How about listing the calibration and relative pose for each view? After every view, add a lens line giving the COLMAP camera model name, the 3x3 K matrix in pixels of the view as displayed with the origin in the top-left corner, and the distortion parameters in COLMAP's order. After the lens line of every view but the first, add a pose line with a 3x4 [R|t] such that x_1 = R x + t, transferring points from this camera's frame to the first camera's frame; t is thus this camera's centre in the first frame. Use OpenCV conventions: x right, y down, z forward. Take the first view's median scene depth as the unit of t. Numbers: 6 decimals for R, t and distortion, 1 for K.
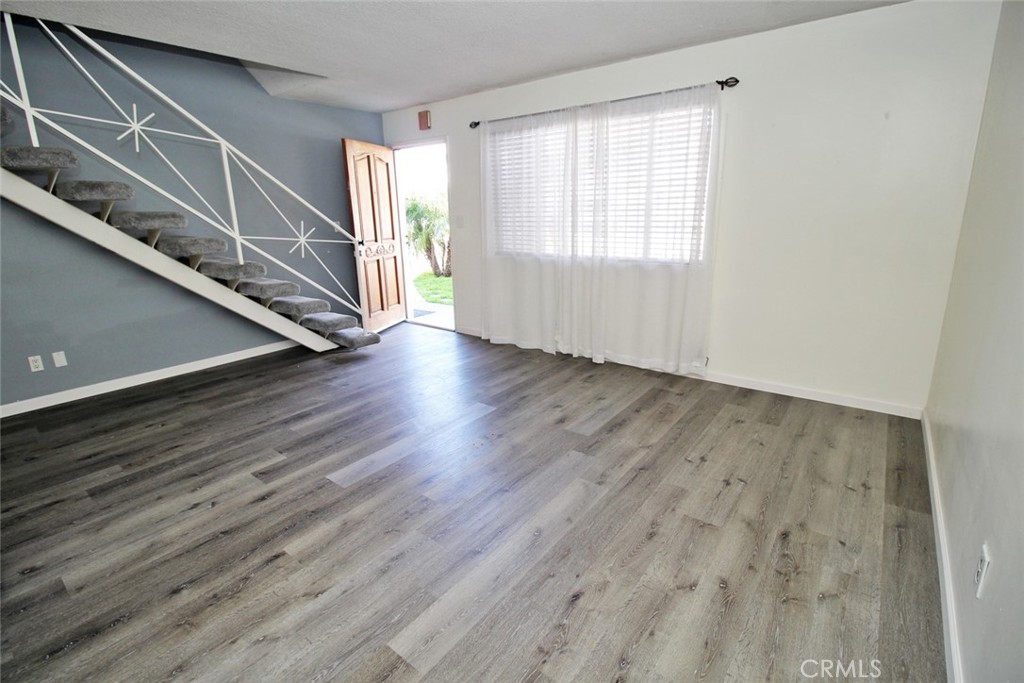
lens RADIAL K [[480.1, 0, 509.5], [0, 480.1, 339.2], [0, 0, 1]] dist [-0.011034, -0.002652]
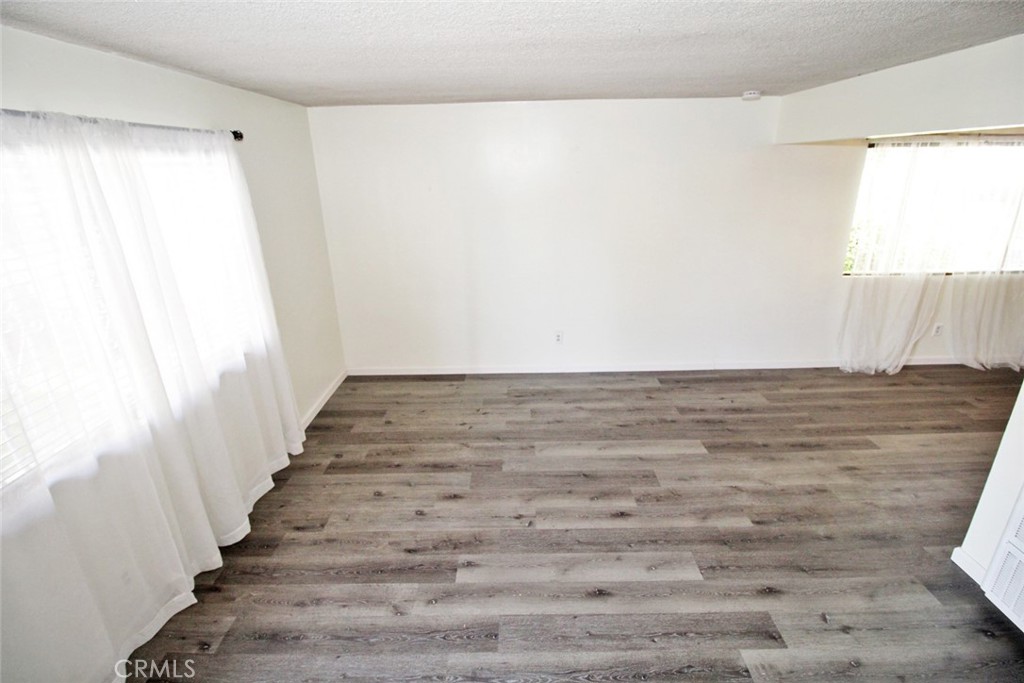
lens RADIAL K [[479.3, 0, 526.4], [0, 479.3, 350.1], [0, 0, 1]] dist [-0.014147, -0.001092]
pose [[-0.638436, -0.245646, 0.729422, -0.791440], [0.231049, 0.842826, 0.486066, -0.658807], [-0.734176, 0.478855, -0.481334, 1.608932]]
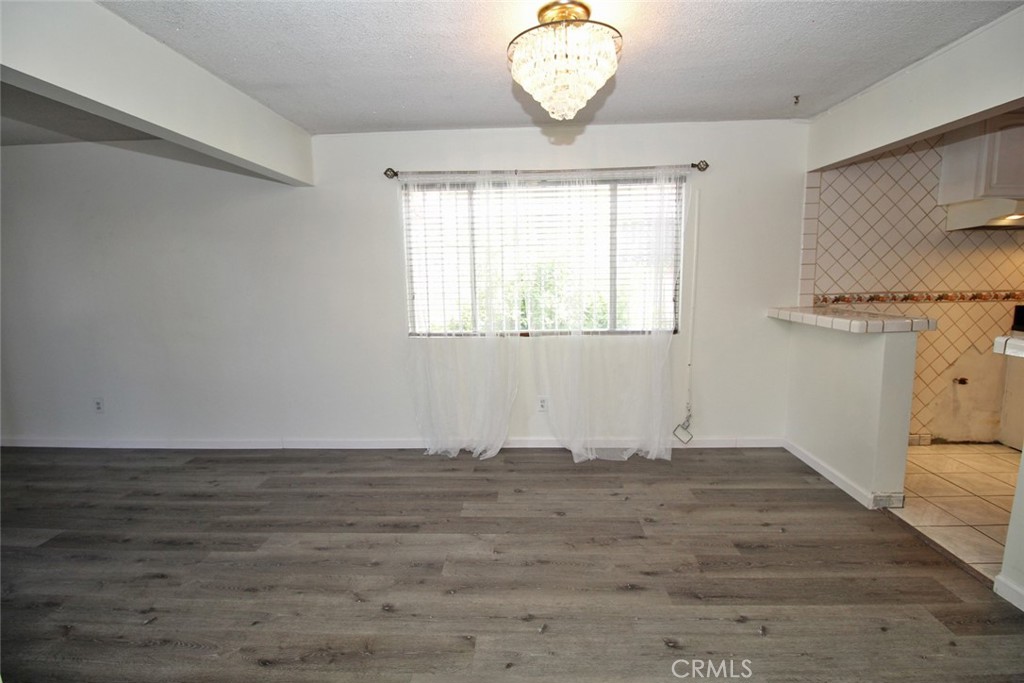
lens RADIAL K [[479.3, 0, 517.5], [0, 479.3, 336.2], [0, 0, 1]] dist [-0.014147, -0.001092]
pose [[-0.610214, -0.095550, 0.786453, -1.712953], [0.233940, 0.926701, 0.294105, -0.108408], [-0.756909, 0.363450, -0.543133, 0.222393]]
